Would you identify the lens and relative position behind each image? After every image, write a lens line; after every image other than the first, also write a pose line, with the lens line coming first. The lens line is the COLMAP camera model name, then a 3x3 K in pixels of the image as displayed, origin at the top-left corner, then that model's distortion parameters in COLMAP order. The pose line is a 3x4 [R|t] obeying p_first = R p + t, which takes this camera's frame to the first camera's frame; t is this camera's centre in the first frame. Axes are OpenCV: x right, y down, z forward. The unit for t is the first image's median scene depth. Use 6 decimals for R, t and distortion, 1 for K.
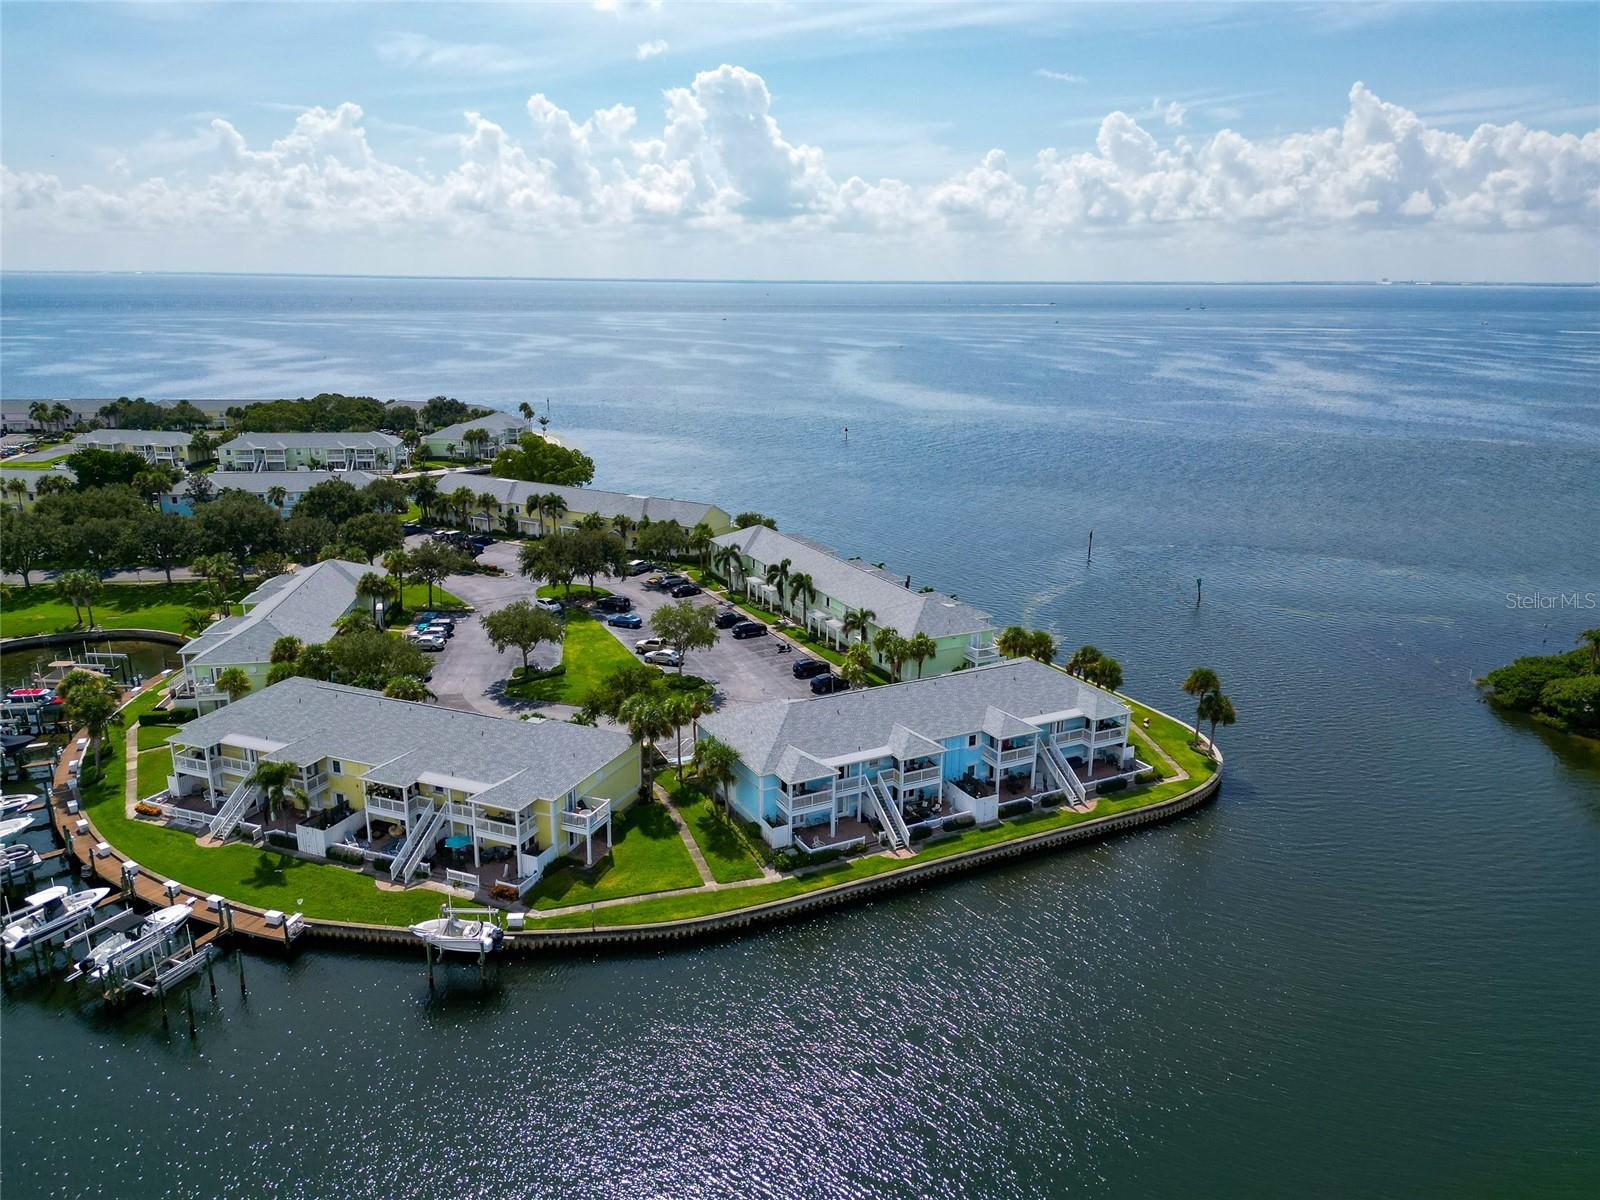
lens RADIAL K [[1137.2, 0, 797.0], [0, 1137.2, 591.7], [0, 0, 1]] dist [0.057390, -0.042076]
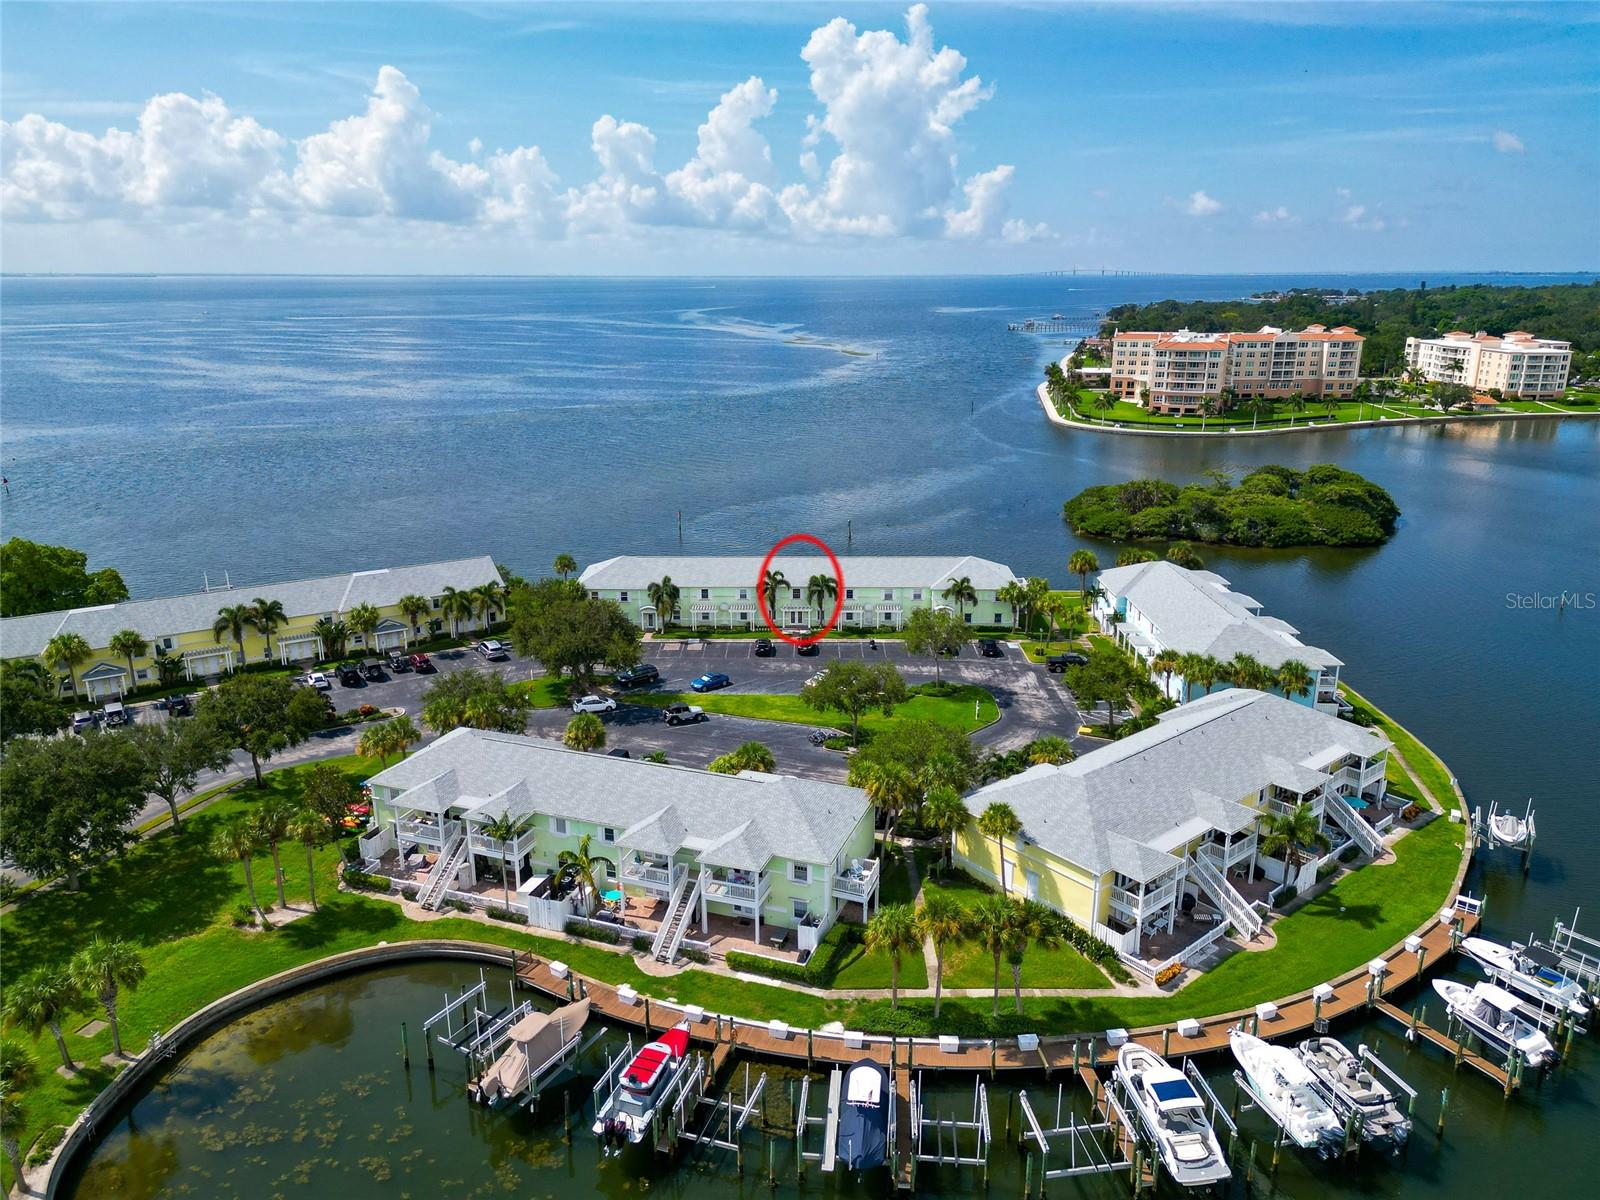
lens RADIAL K [[1137.2, 0, 755.3], [0, 1137.2, 614.2], [0, 0, 1]] dist [0.057390, -0.042076]
pose [[0.474521, -0.260344, 0.840863, -0.275153], [0.239832, 0.957360, 0.161070, -0.049814], [-0.846942, 0.125235, 0.516726, 0.173860]]
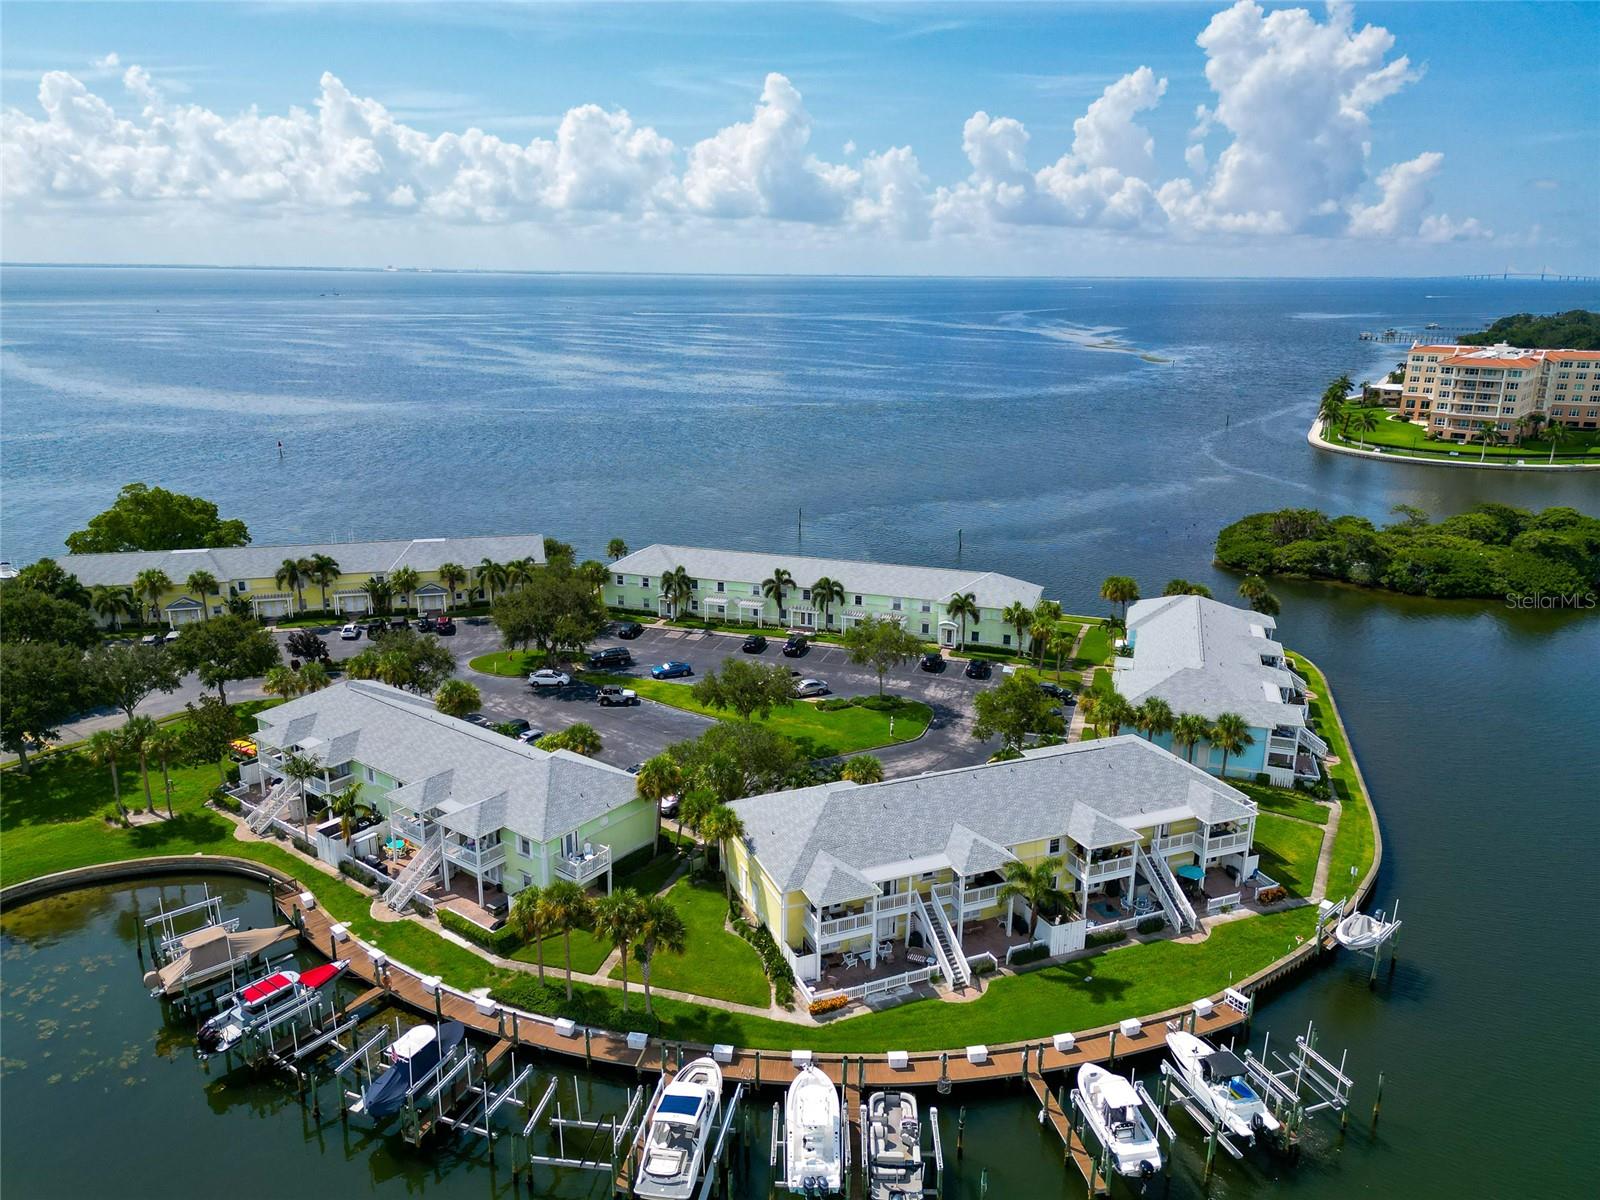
lens RADIAL K [[1137.2, 0, 762.7], [0, 1137.2, 620.0], [0, 0, 1]] dist [0.057390, -0.042076]
pose [[0.714100, -0.205125, 0.669317, -0.223200], [0.182119, 0.977621, 0.105306, -0.030002], [-0.675939, 0.046697, 0.735477, 0.101983]]
